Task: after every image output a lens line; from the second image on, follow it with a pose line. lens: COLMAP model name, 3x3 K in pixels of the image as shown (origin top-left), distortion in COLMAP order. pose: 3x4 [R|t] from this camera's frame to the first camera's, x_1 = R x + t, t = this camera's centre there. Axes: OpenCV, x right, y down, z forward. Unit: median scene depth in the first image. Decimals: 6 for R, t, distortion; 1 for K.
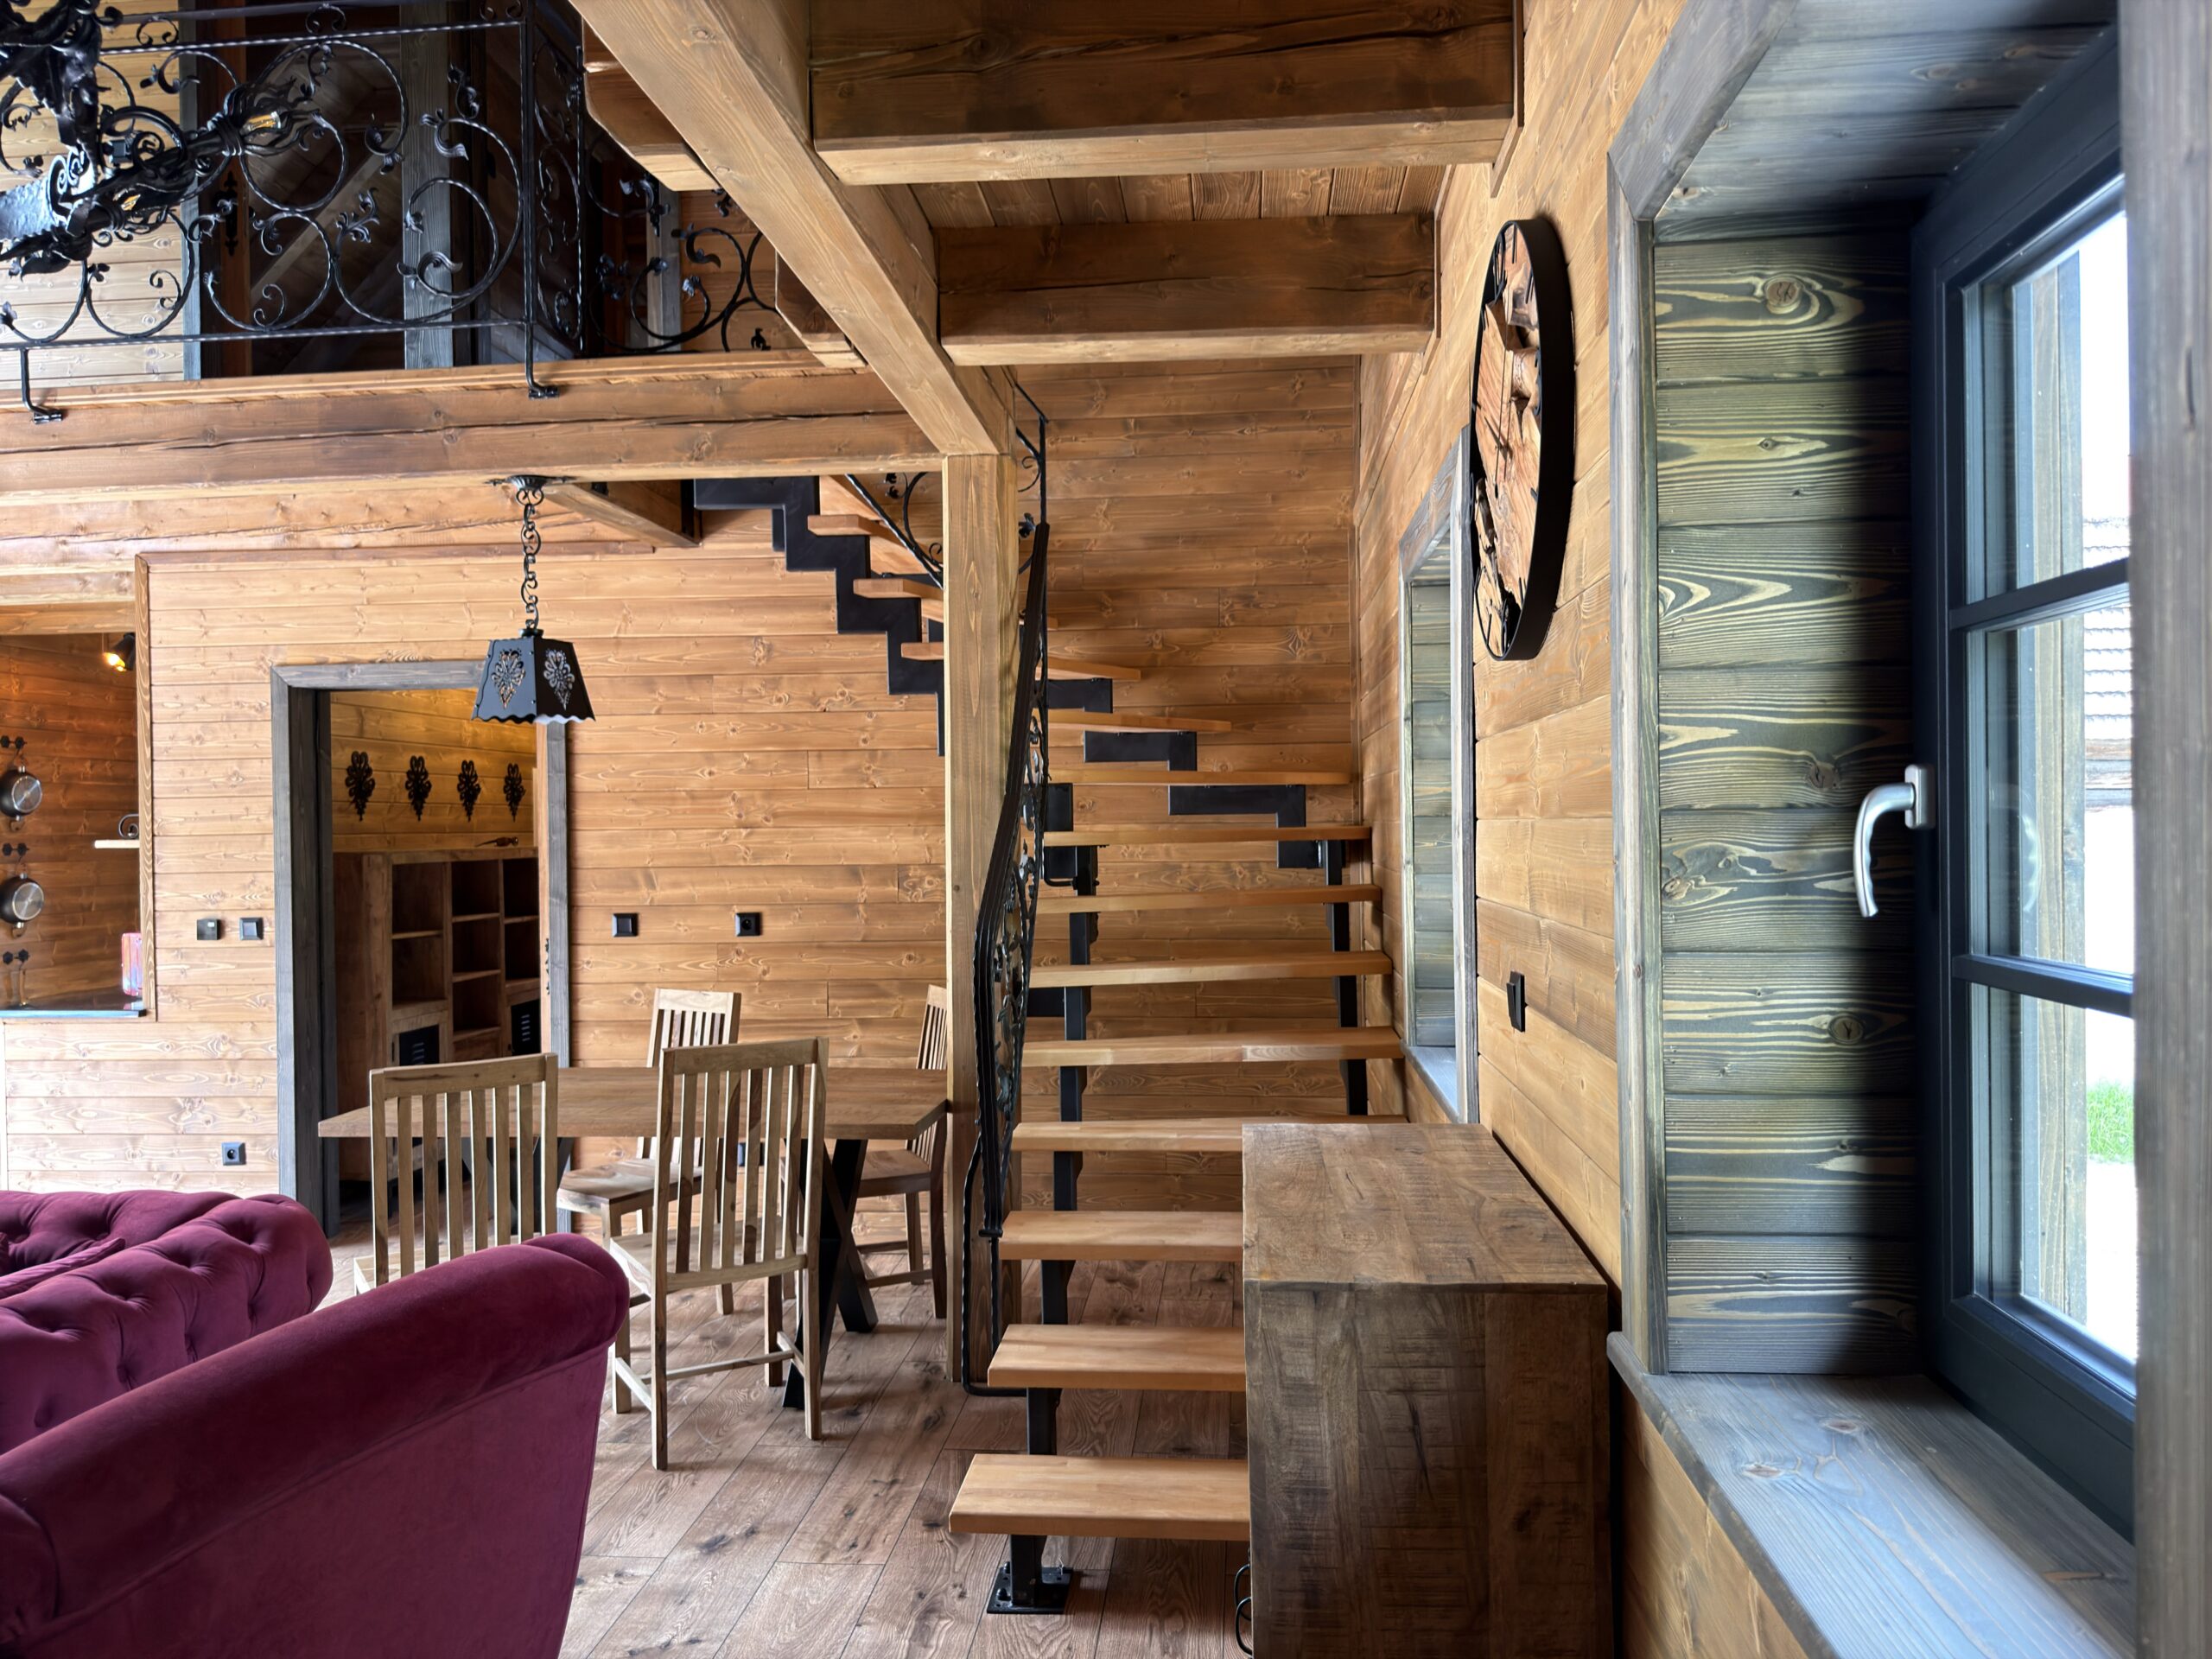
lens RADIAL K [[1485.2, 0, 1091.9], [0, 1485.2, 813.2], [0, 0, 1]] dist [0.049209, 0.000400]
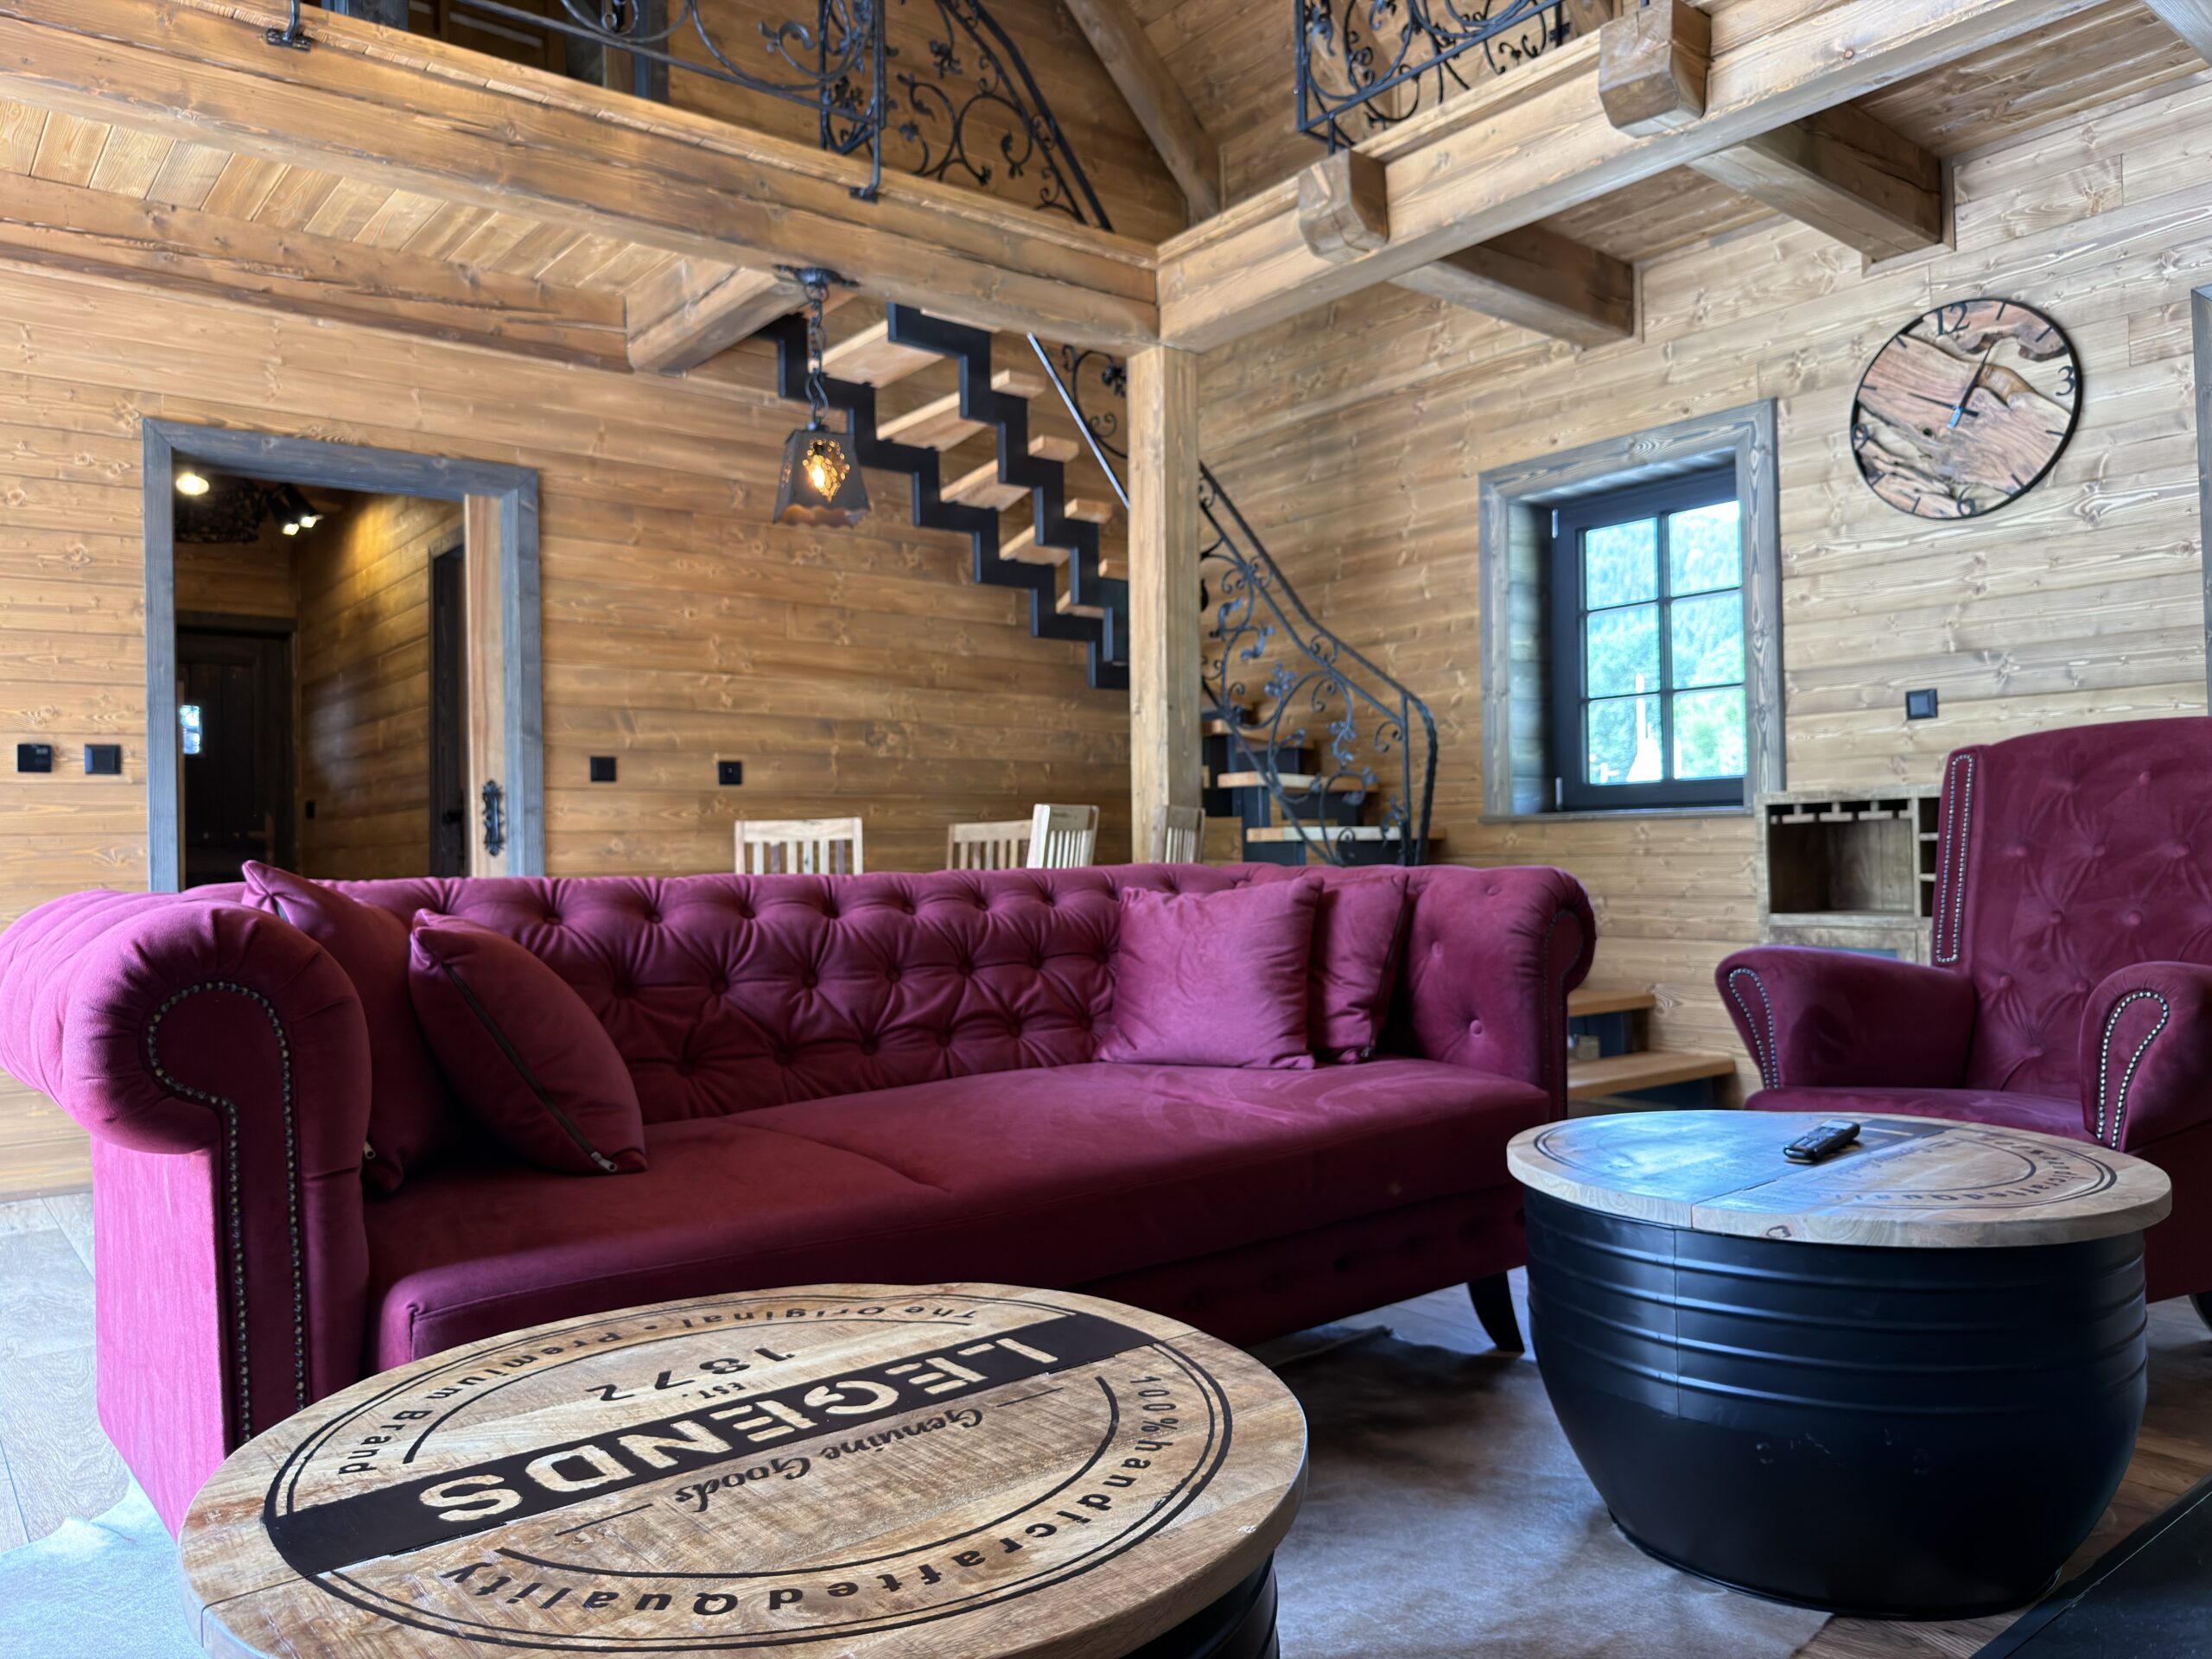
lens RADIAL K [[1560.0, 0, 1096.1], [0, 1560.0, 836.8], [0, 0, 1]] dist [0.012941, -0.031364]
pose [[0.727261, 0.010141, 0.686286, -0.752775], [0.005945, 0.999760, -0.021072, 0.138681], [-0.686335, 0.019405, 0.727026, 0.095637]]
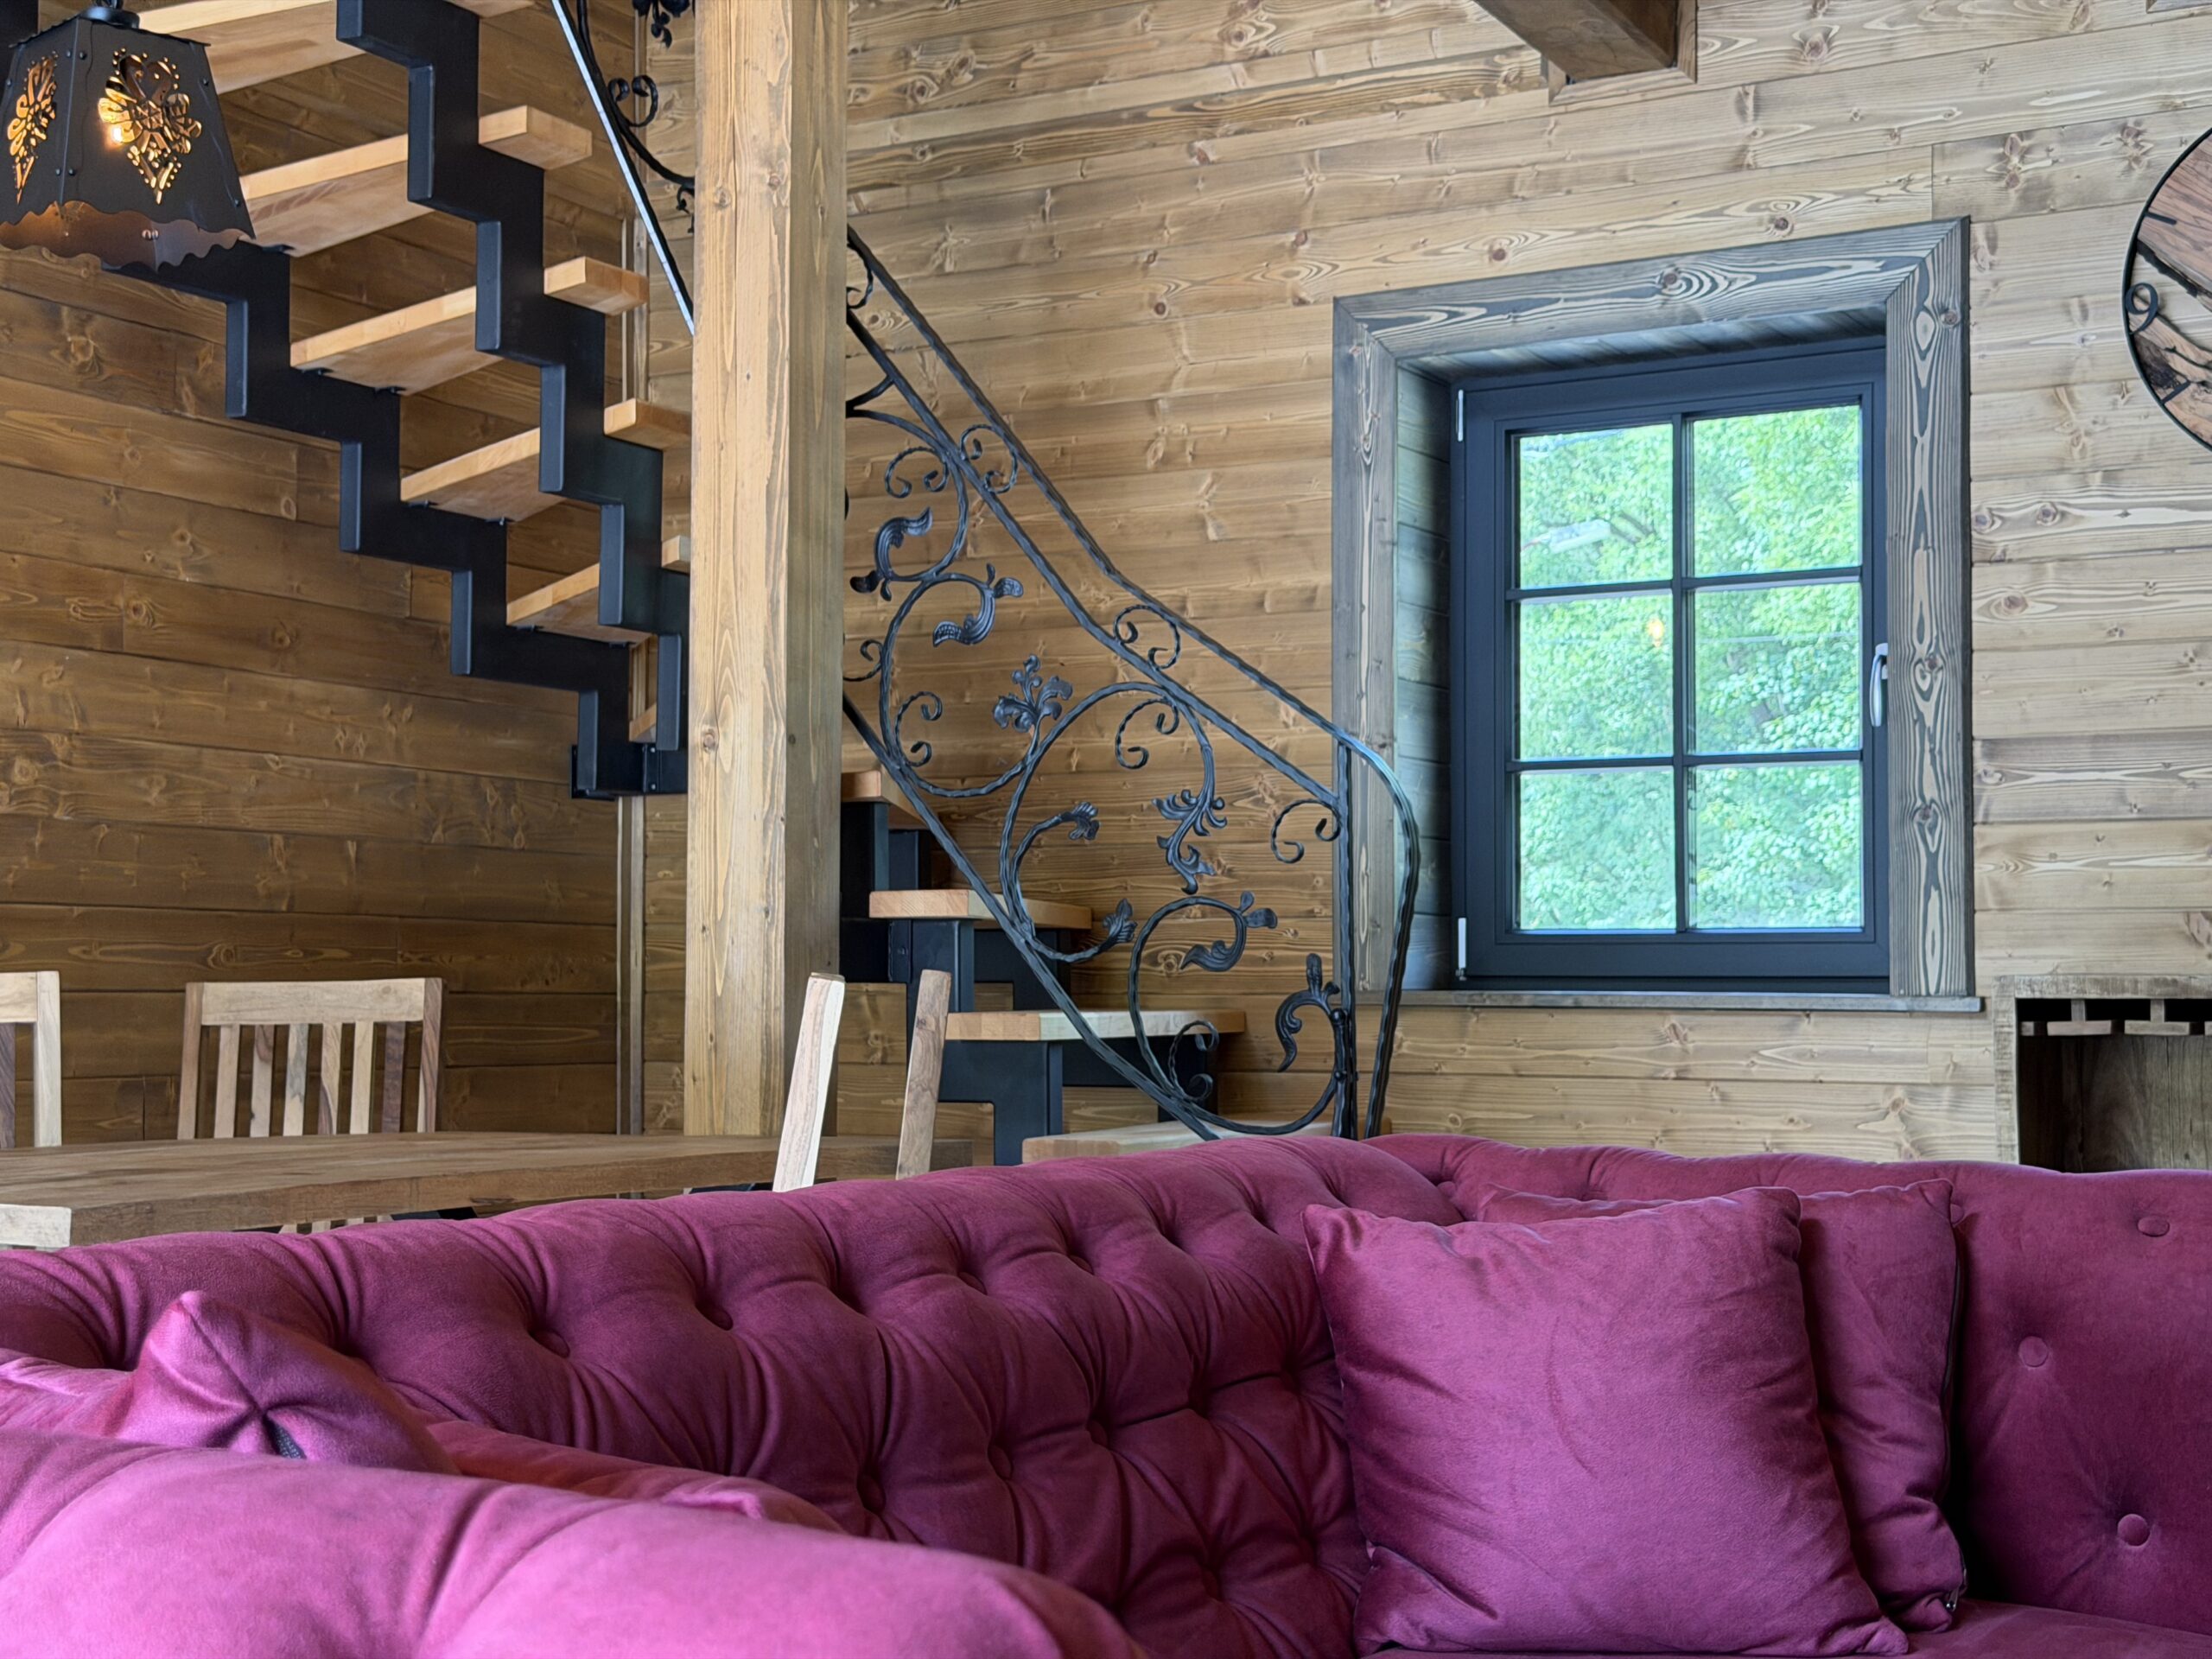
lens RADIAL K [[3054.9, 0, 1106.1], [0, 3054.9, 811.3], [0, 0, 1]] dist [0.135938, 0.000000]
pose [[0.404118, 0.071300, 0.911924, -0.800271], [-0.012108, 0.997287, -0.072609, 0.120287], [-0.914627, 0.018301, 0.403885, 0.329770]]
